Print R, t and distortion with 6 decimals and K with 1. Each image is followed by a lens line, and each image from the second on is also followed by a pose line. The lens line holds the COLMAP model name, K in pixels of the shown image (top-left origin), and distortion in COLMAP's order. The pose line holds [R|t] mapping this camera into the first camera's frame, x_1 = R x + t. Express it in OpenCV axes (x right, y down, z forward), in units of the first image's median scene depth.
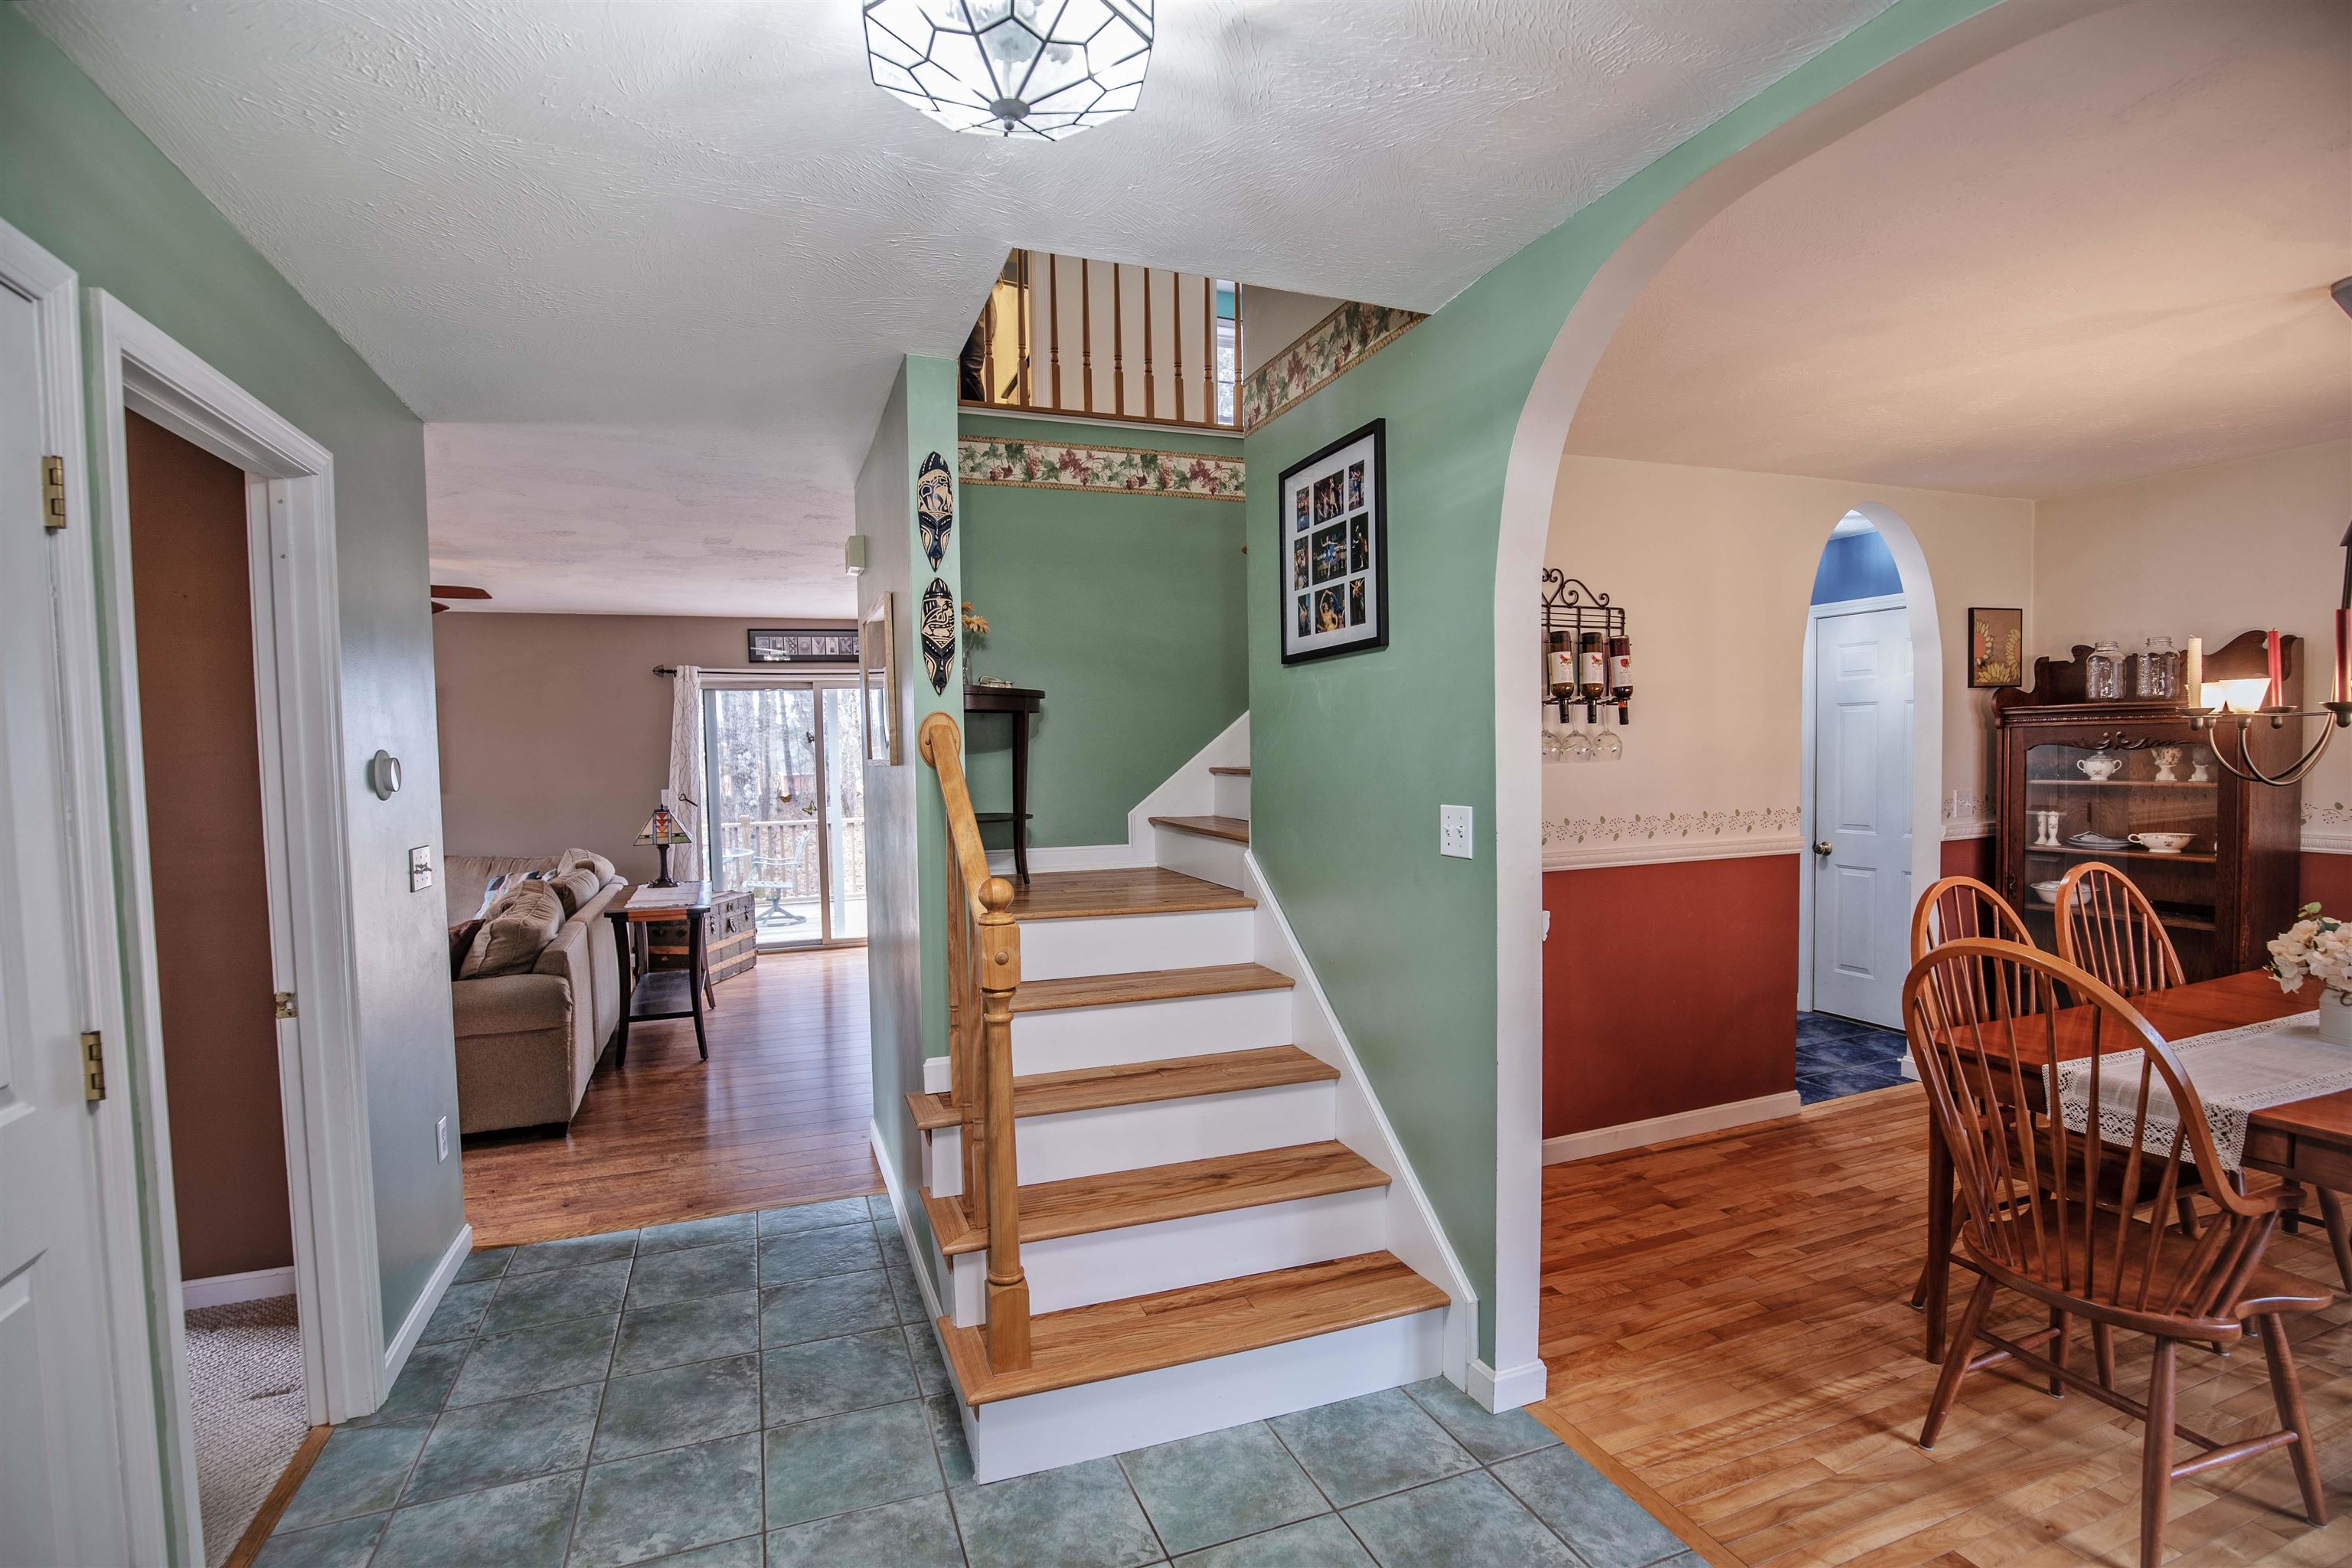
lens RADIAL K [[1092.9, 0, 1186.6], [0, 1092.9, 806.2], [0, 0, 1]] dist [-0.029172, 0.002601]
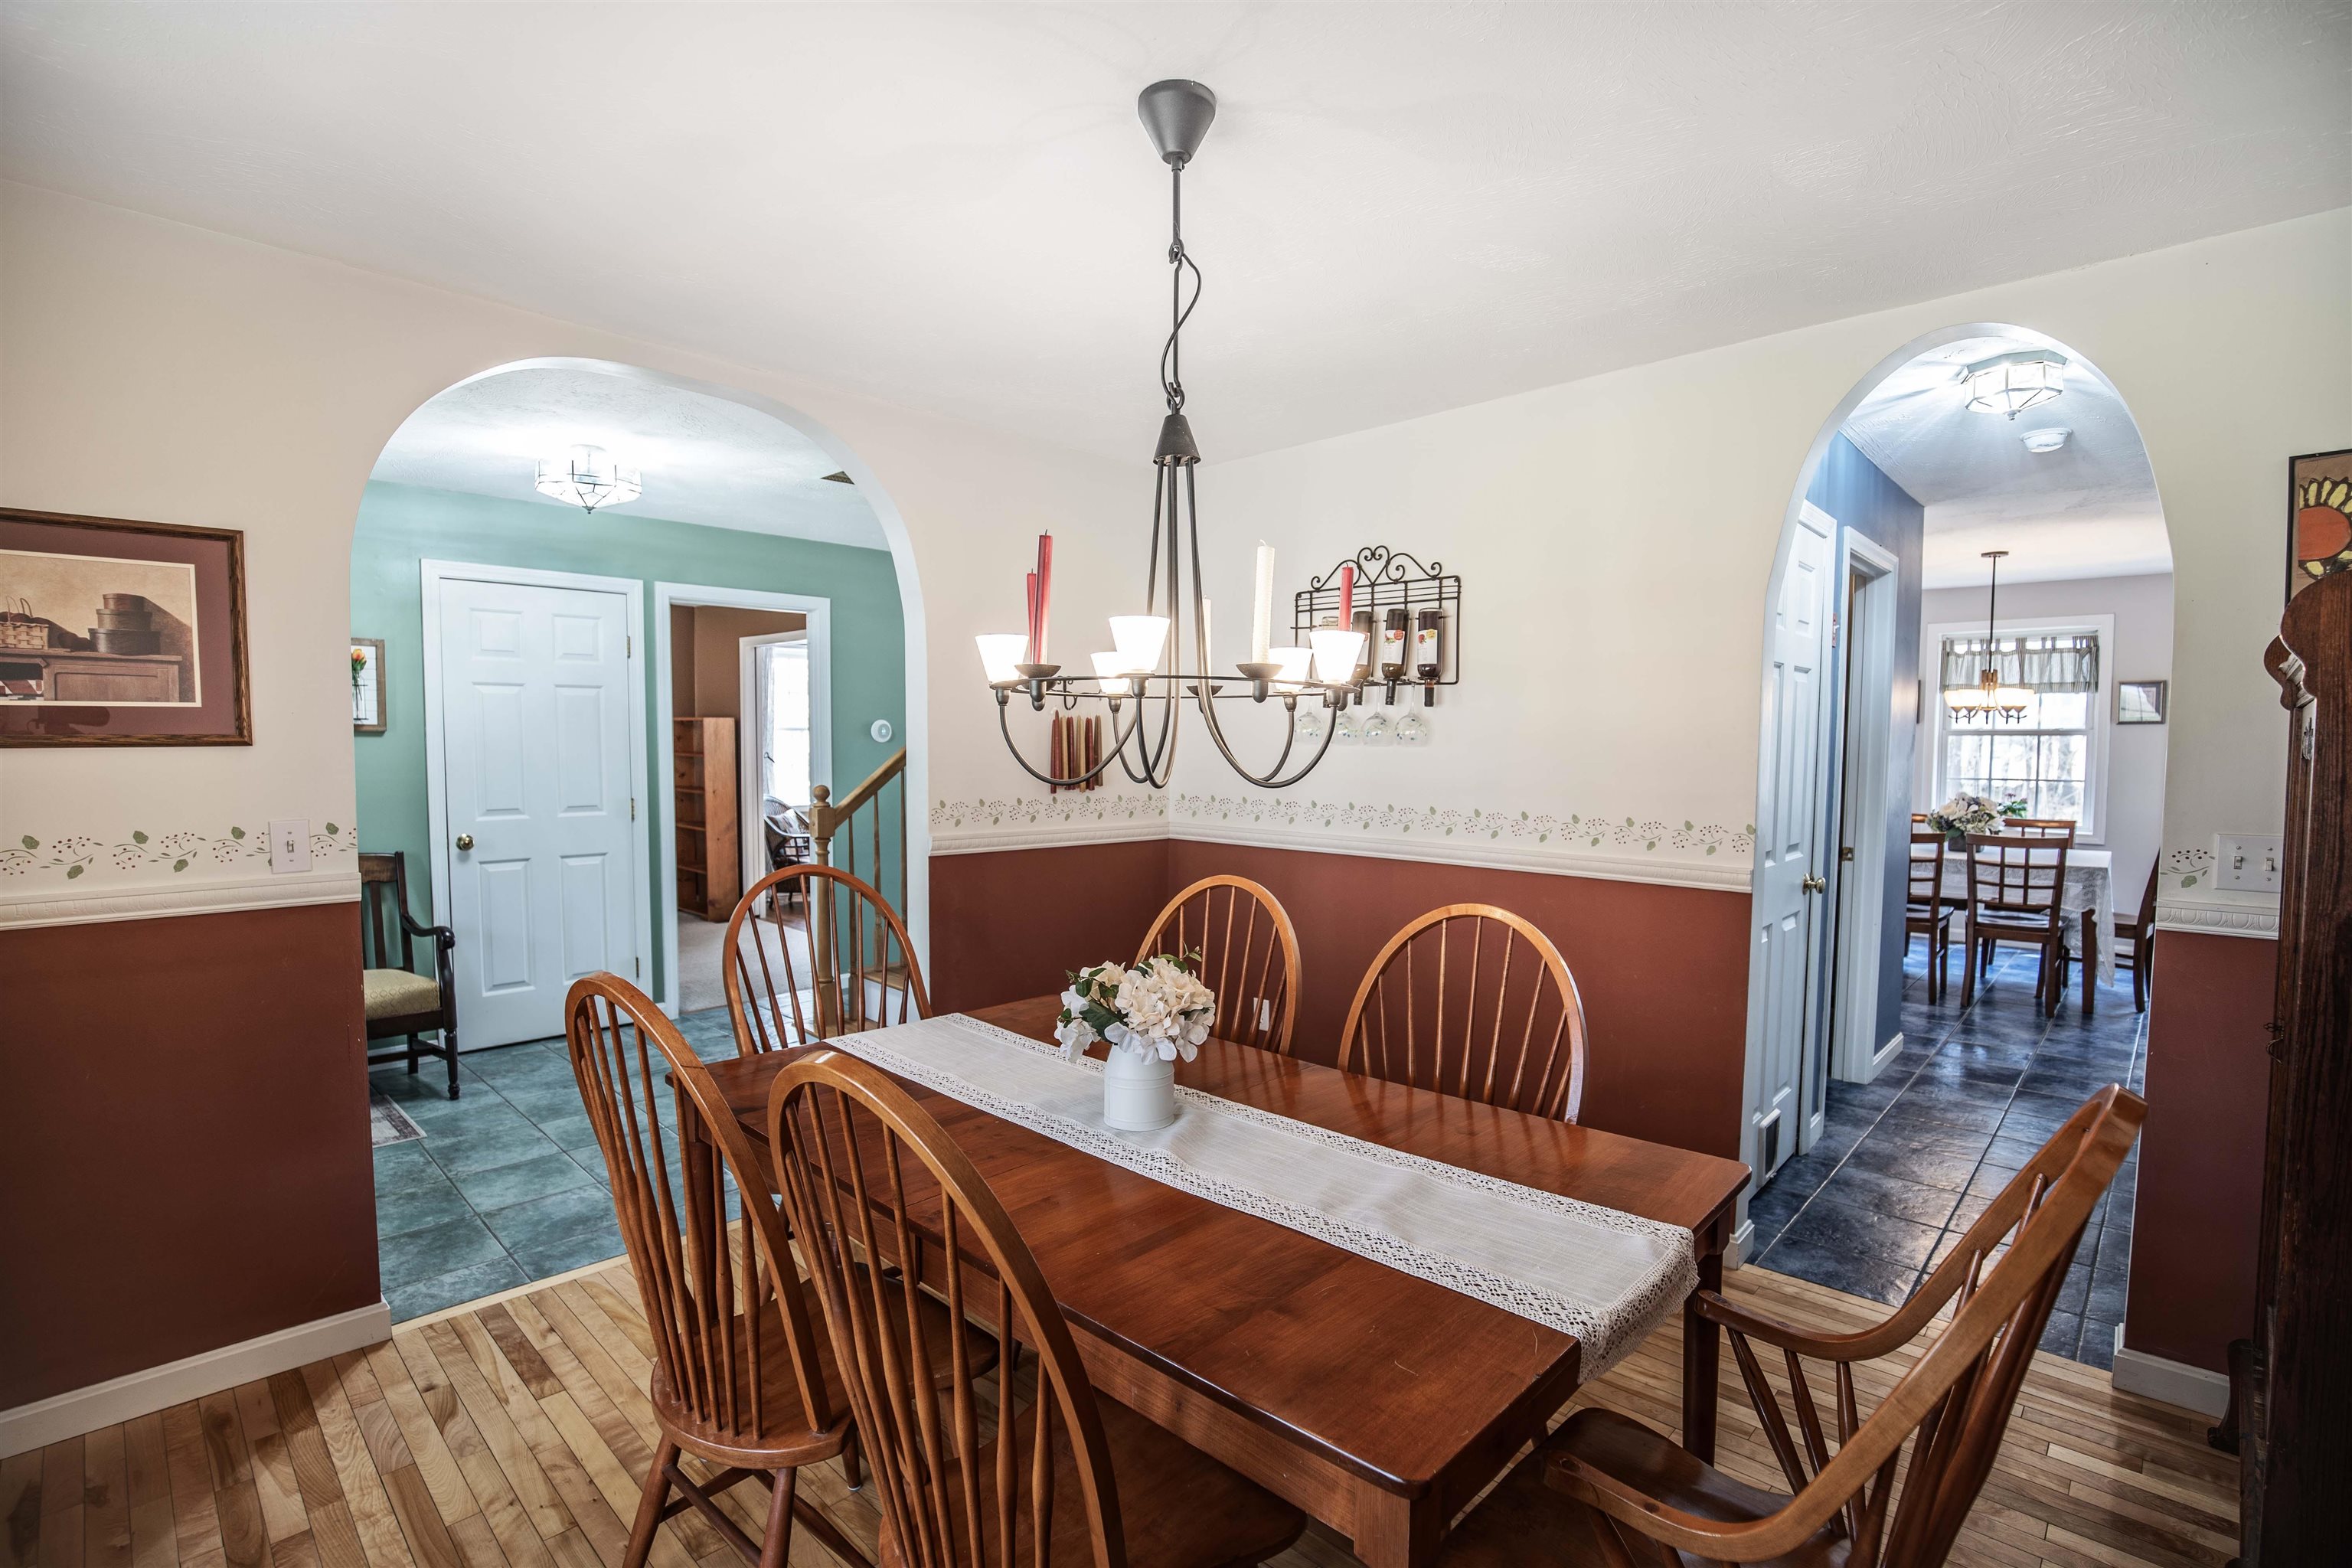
lens RADIAL K [[1092.9, 0, 1190.8], [0, 1092.9, 800.8], [0, 0, 1]] dist [-0.029172, 0.002601]
pose [[0.431832, 0.074208, -0.898896, 1.129918], [-0.056835, 0.996868, 0.054993, -0.035066], [0.900161, 0.027341, 0.434697, 0.424081]]
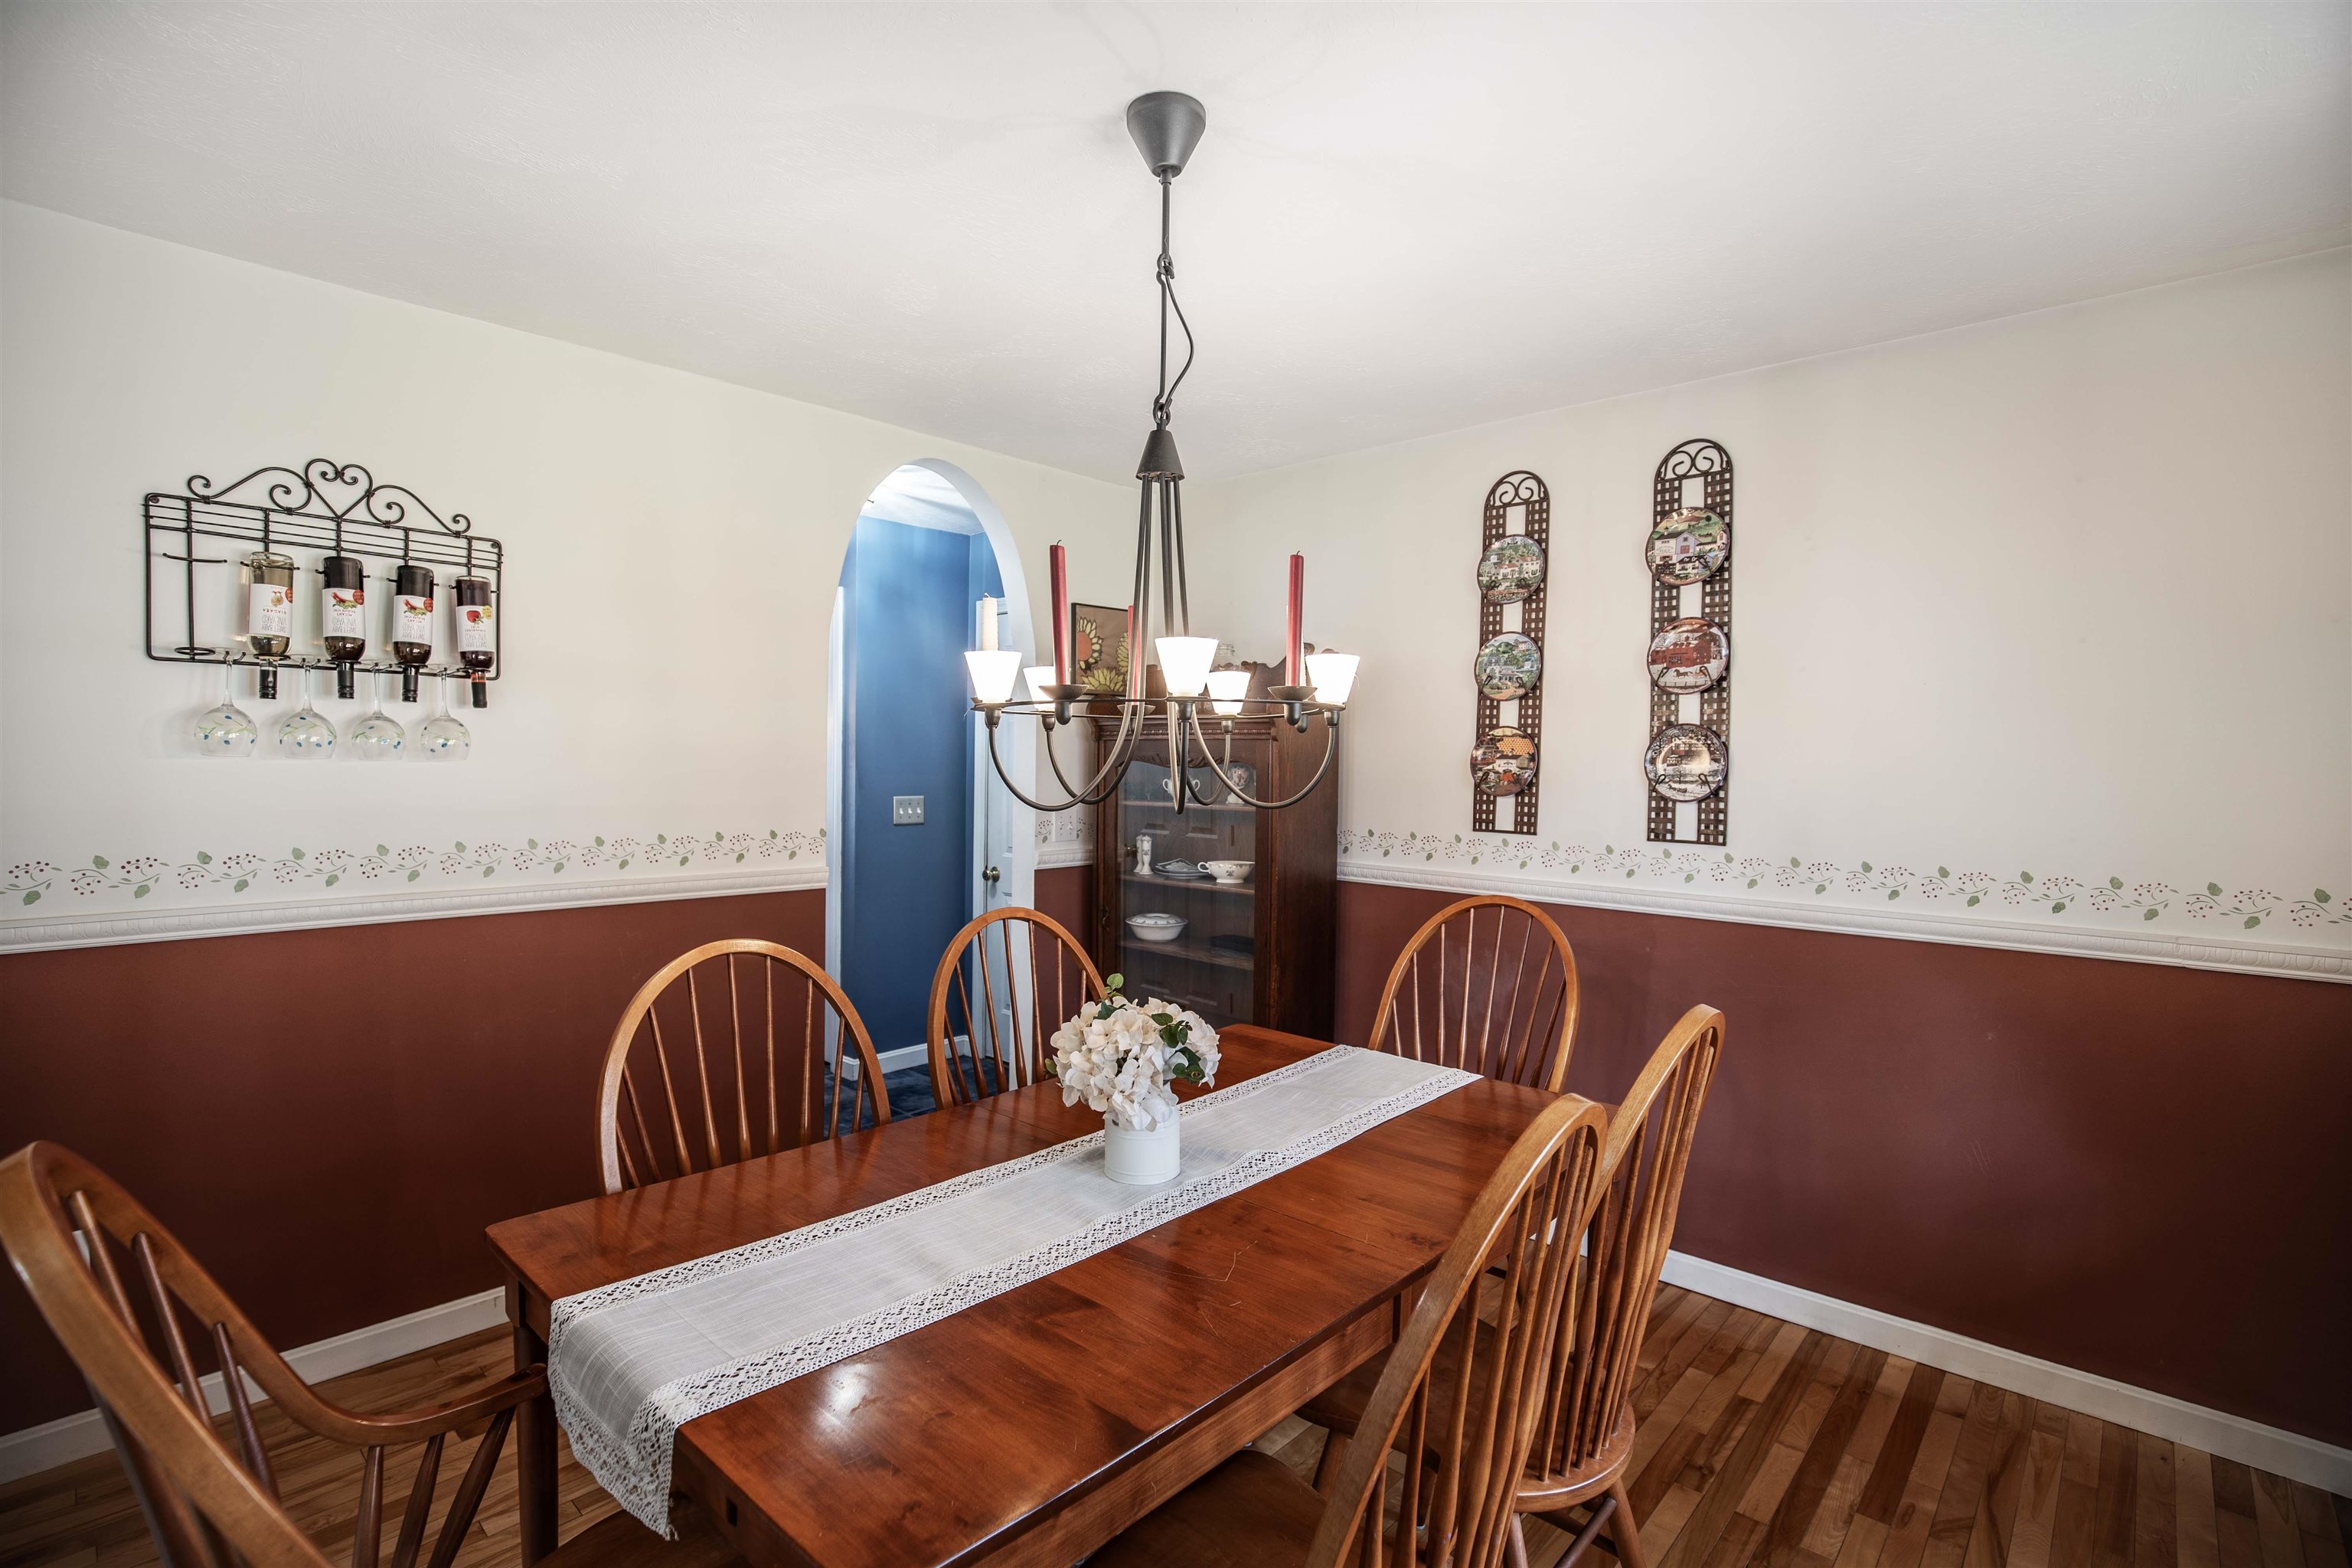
lens RADIAL K [[1092.9, 0, 1172.6], [0, 1092.9, 790.6], [0, 0, 1]] dist [-0.029172, 0.002601]
pose [[0.898799, 0.022408, 0.437787, 0.493018], [-0.012070, 0.999579, -0.026382, -0.010358], [-0.438194, 0.018428, 0.898691, 0.201779]]
